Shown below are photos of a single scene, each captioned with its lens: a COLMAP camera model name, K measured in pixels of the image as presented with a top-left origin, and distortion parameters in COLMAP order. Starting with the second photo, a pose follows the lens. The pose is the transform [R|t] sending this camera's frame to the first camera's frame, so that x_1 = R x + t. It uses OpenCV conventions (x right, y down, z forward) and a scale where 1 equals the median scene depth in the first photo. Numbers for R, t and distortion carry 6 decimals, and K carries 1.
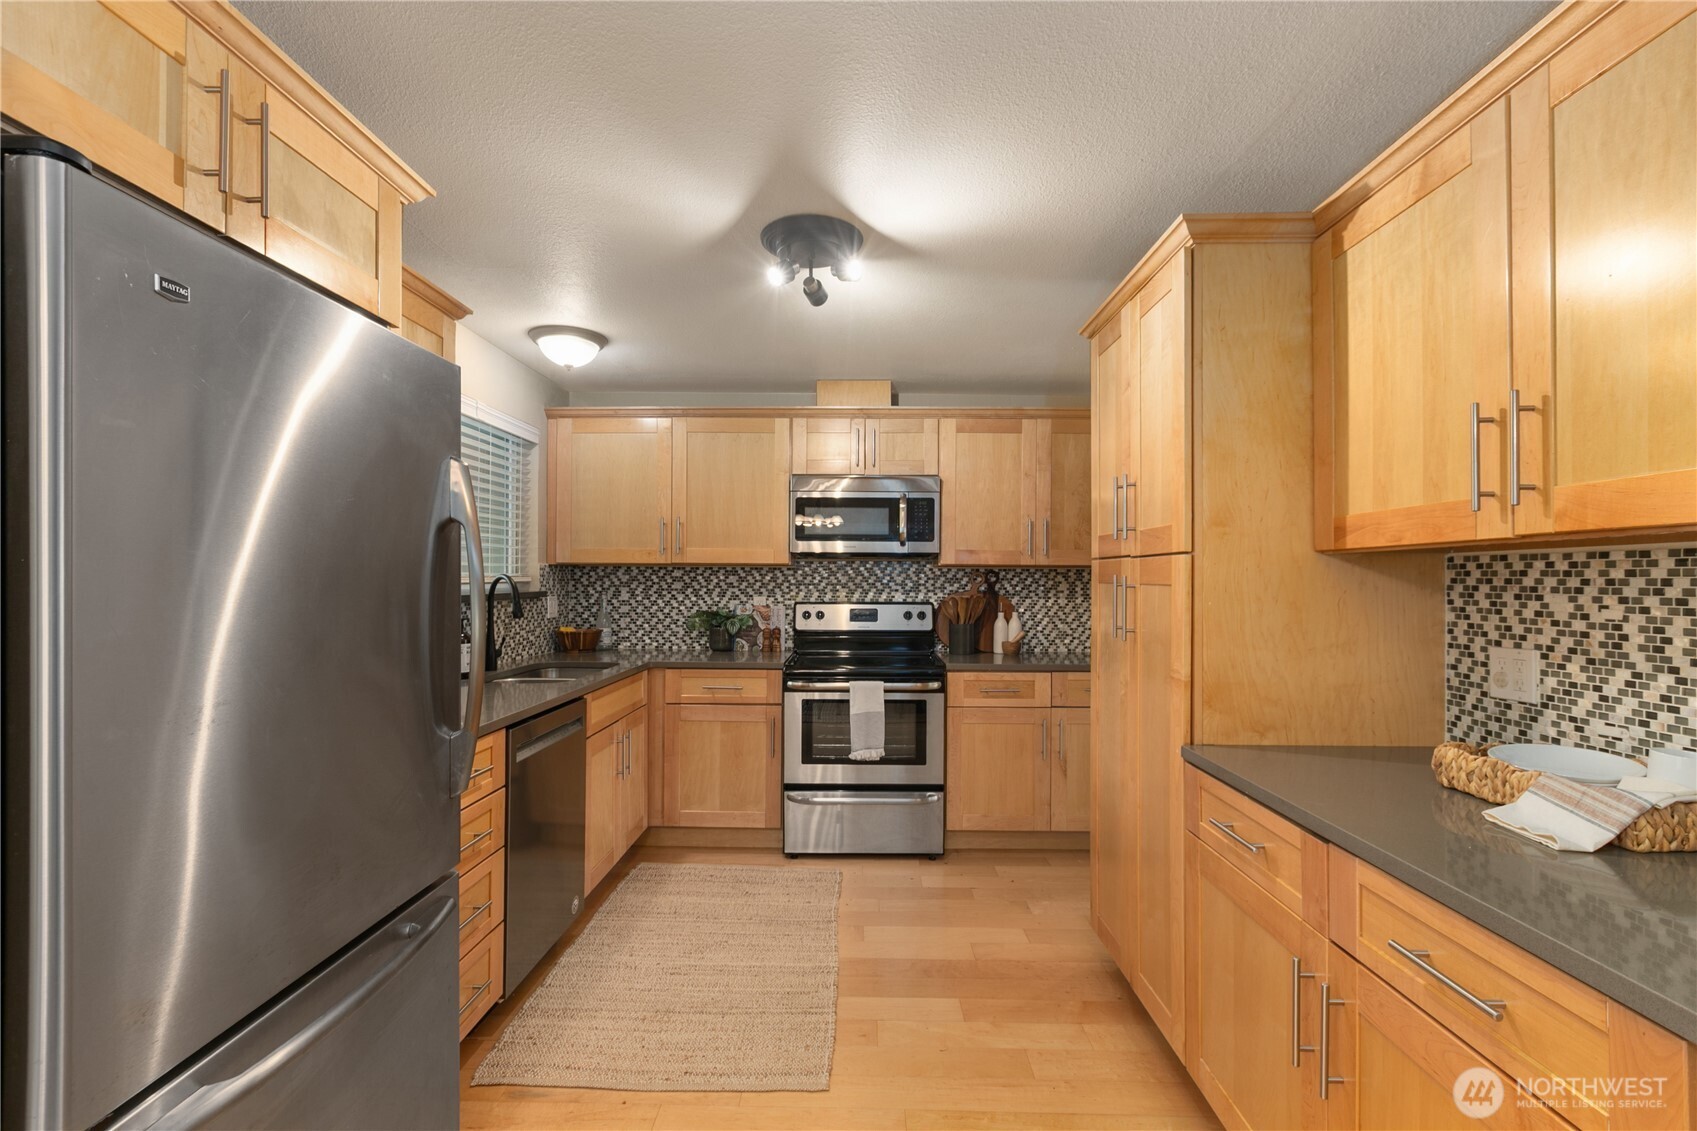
lens RADIAL K [[781.2, 0, 849.3], [0, 781.2, 593.1], [0, 0, 1]] dist [-0.002157, 0.000044]
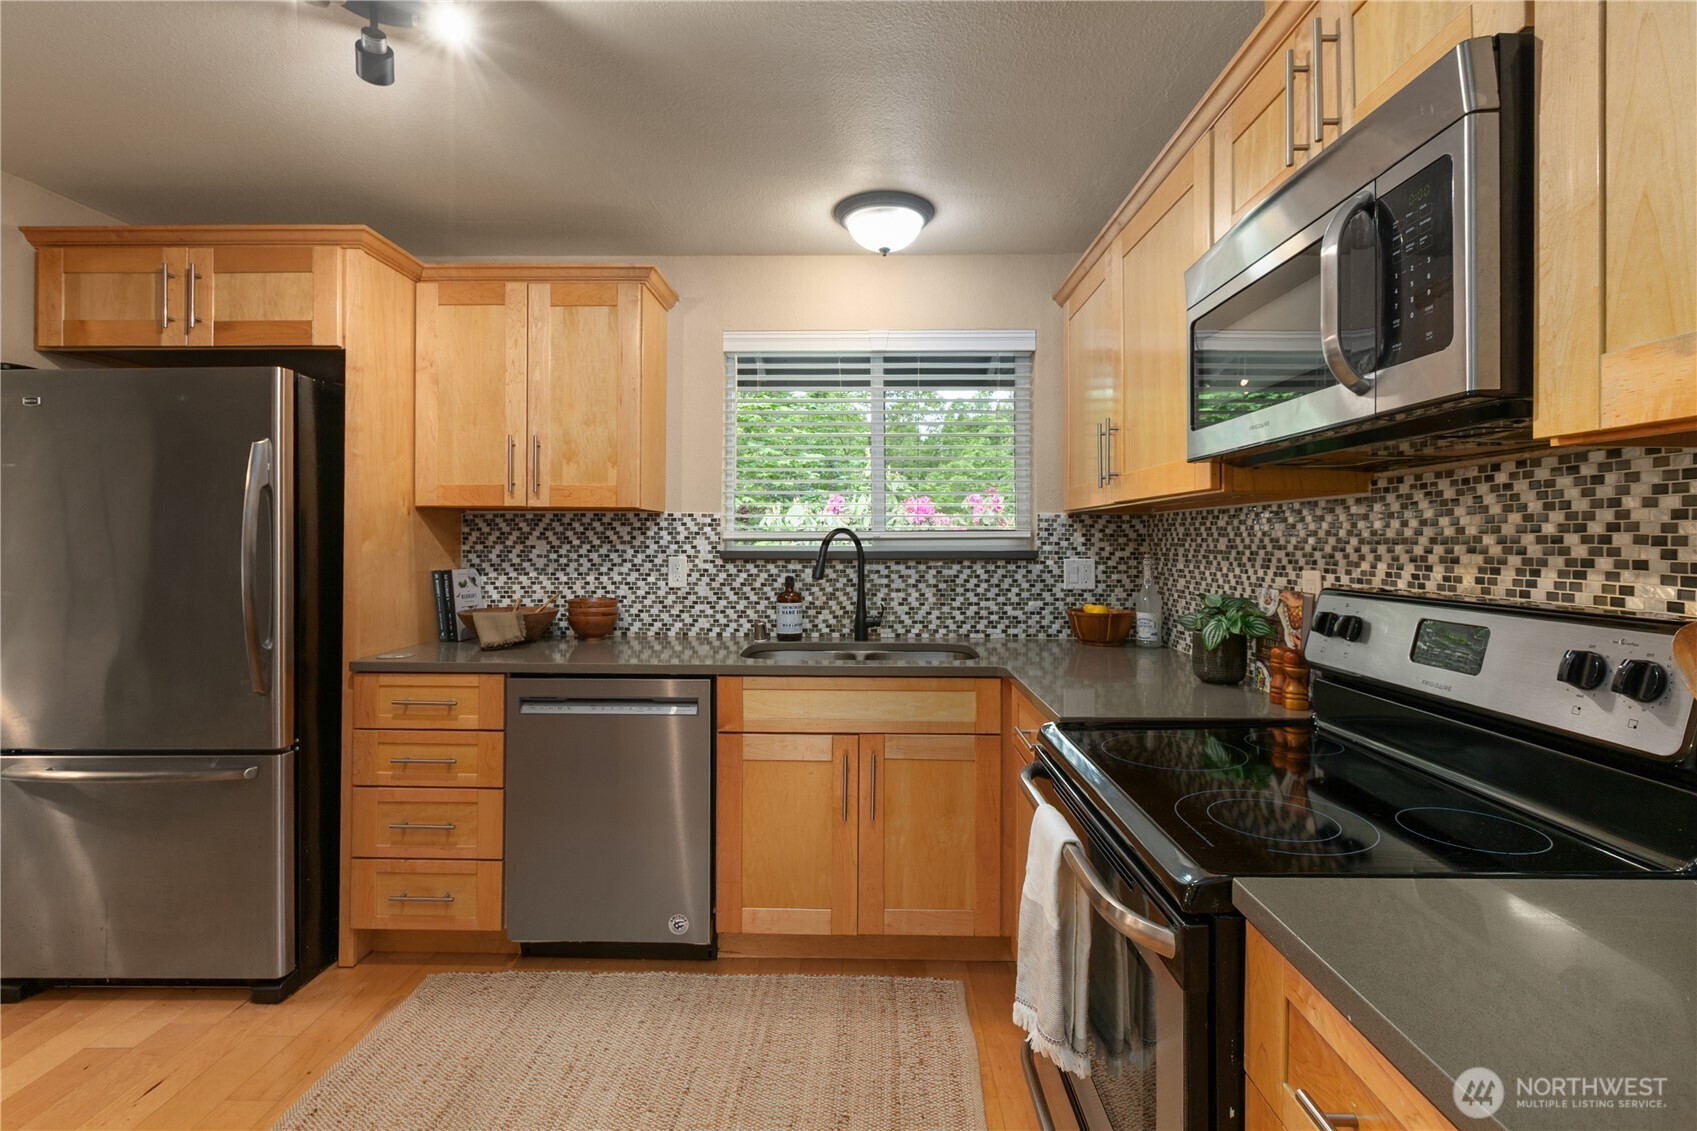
lens RADIAL K [[766.9, 0, 843.5], [0, 766.9, 531.4], [0, 0, 1]] dist [-0.000093, 0.000165]
pose [[-0.012765, -0.016939, -0.999775, 0.310116], [-0.015789, 0.999735, -0.016737, -0.006041], [0.999794, 0.015572, -0.013029, 0.775627]]
